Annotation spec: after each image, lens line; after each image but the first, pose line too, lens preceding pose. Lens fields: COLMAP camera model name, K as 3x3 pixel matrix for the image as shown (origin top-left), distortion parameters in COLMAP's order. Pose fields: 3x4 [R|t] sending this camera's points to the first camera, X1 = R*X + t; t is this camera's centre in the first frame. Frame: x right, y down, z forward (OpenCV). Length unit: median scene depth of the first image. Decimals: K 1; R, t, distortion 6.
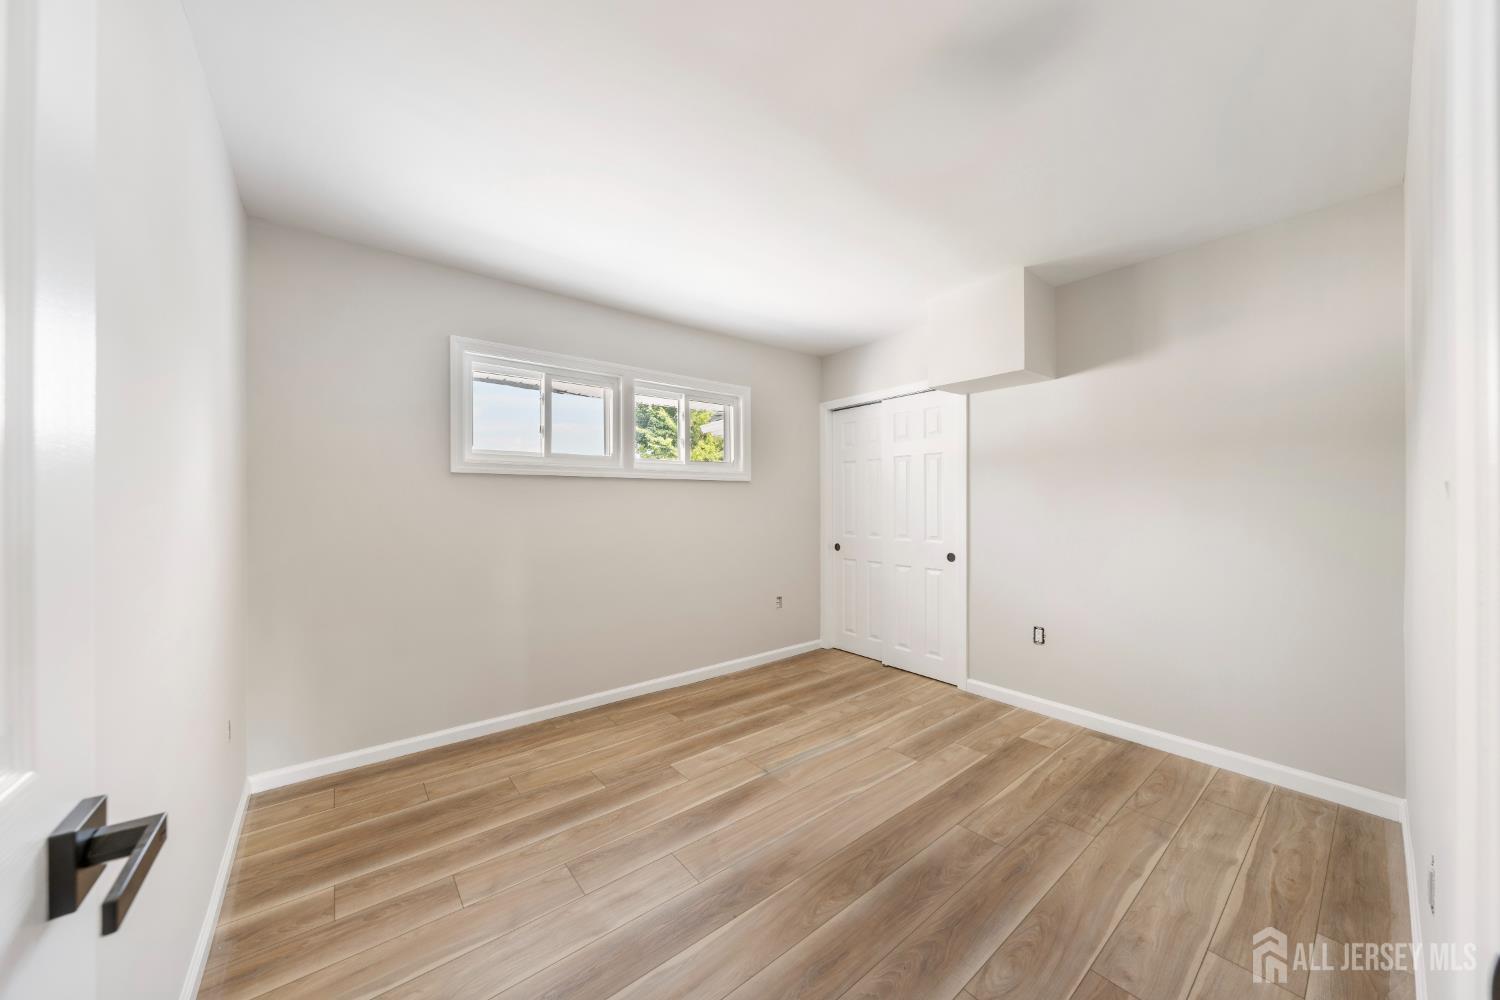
lens RADIAL K [[521.1, 0, 753.9], [0, 521.1, 503.2], [0, 0, 1]] dist [-0.002409, 0.000119]
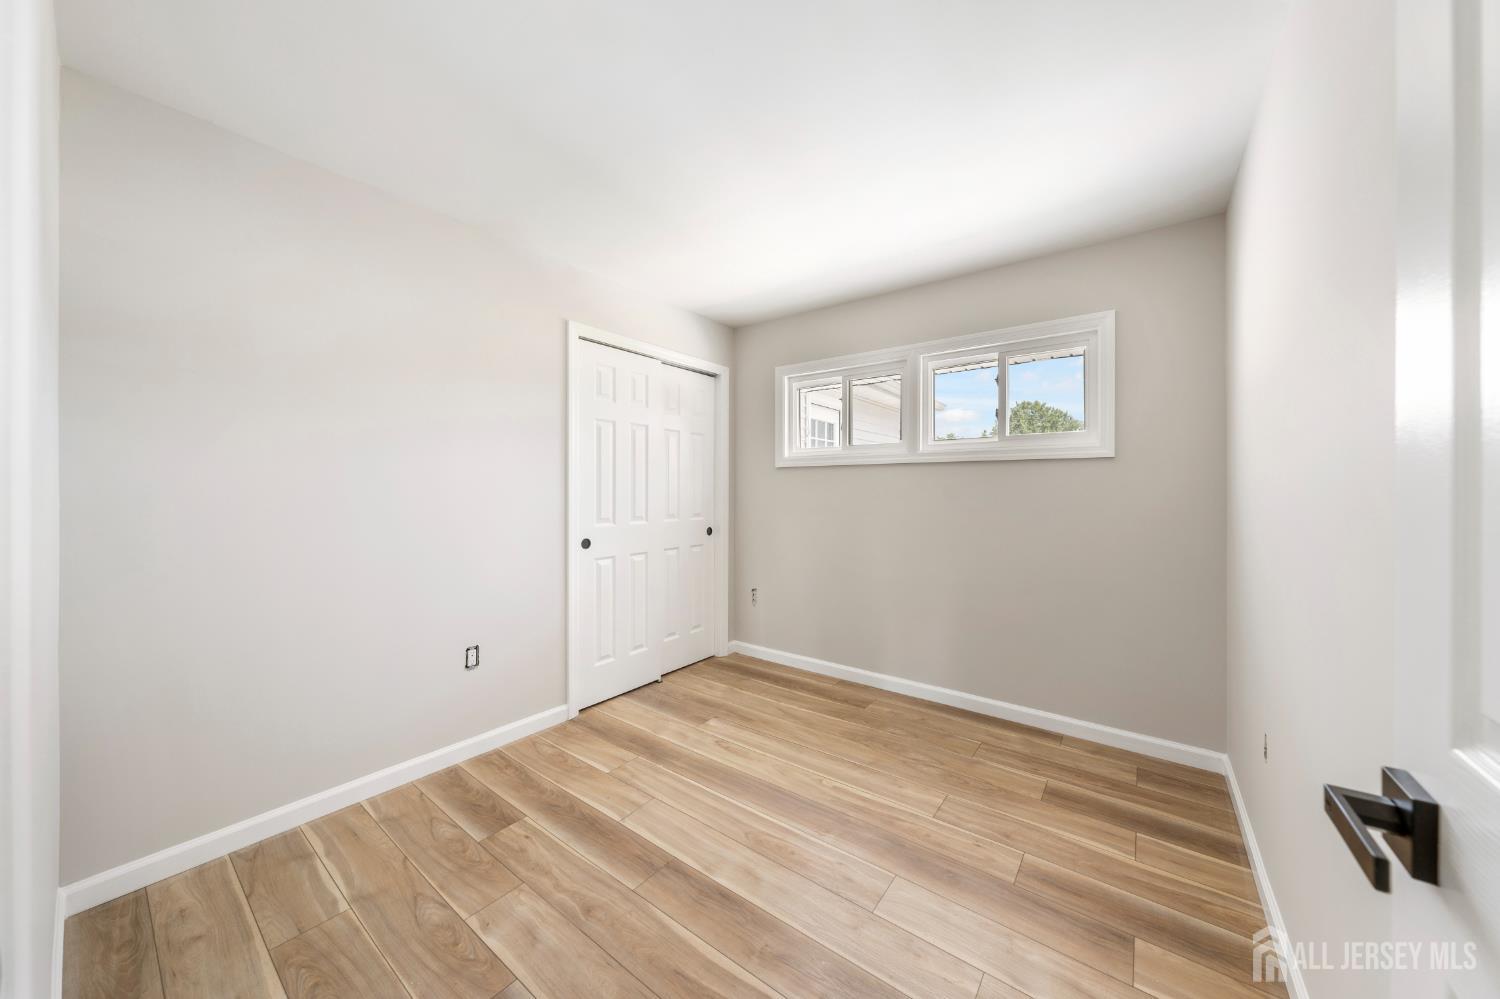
lens RADIAL K [[521.1, 0, 750.6], [0, 521.1, 490.2], [0, 0, 1]] dist [-0.002409, 0.000119]
pose [[0.231707, 0.003377, -0.972780, 0.740515], [-0.001920, 0.999994, 0.003014, -0.001857], [0.972784, 0.001170, 0.231712, 0.606562]]
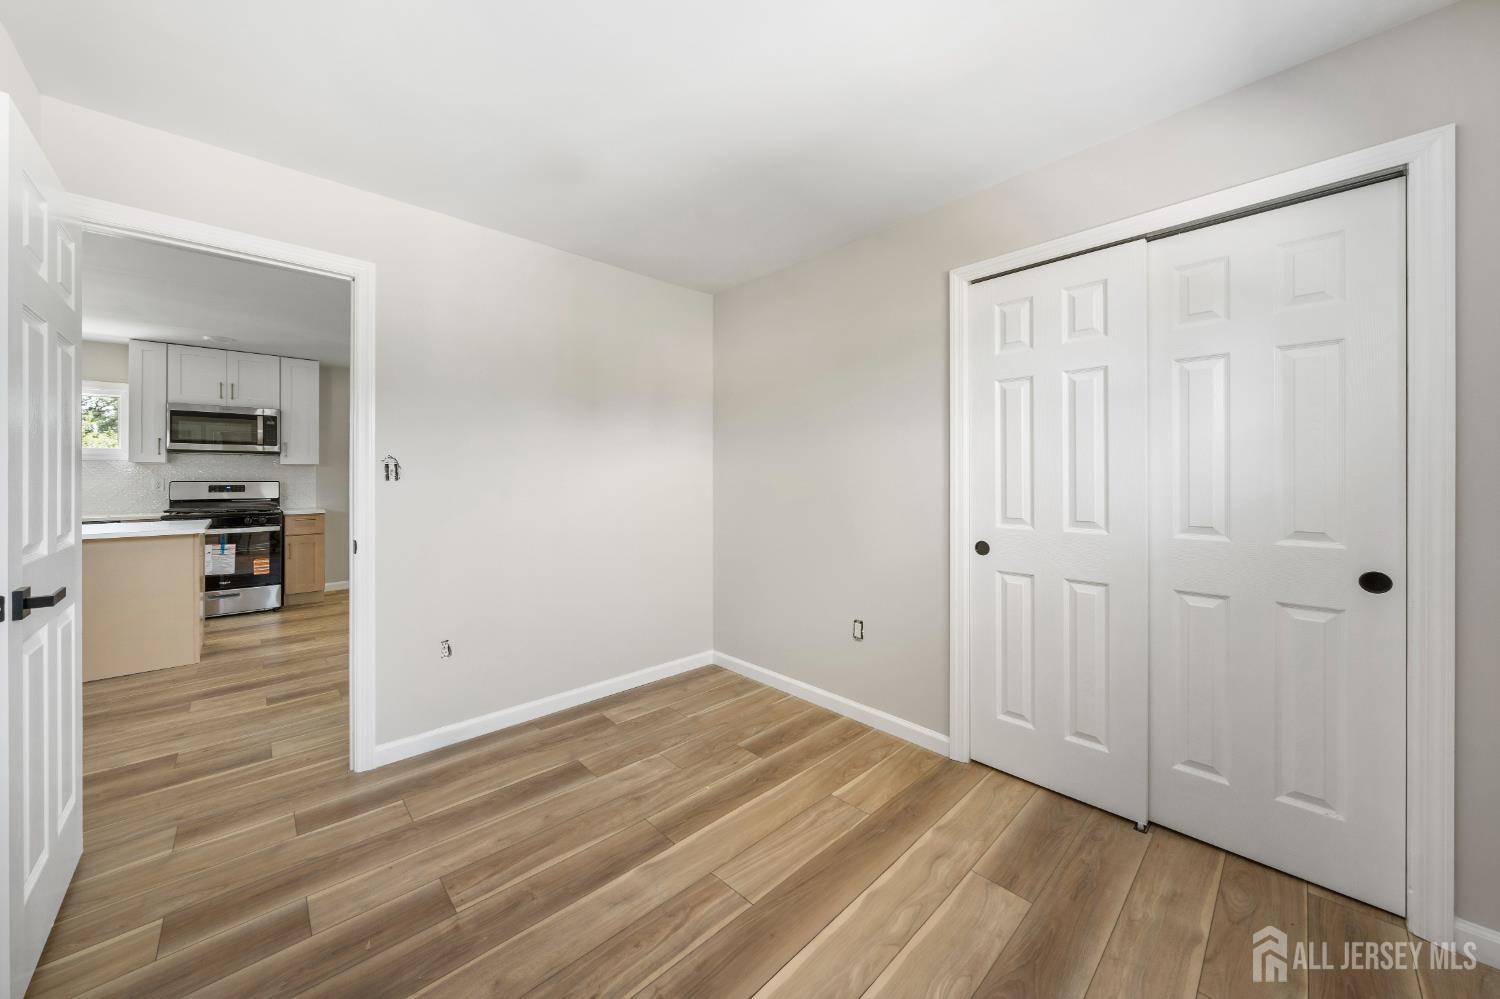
lens RADIAL K [[521.1, 0, 733.3], [0, 521.1, 479.6], [0, 0, 1]] dist [-0.002409, 0.000119]
pose [[-0.998036, 0.006100, -0.062342, 0.193259], [0.006040, 0.999981, 0.001150, 0.000578], [0.062347, 0.000771, -0.998054, 1.175868]]
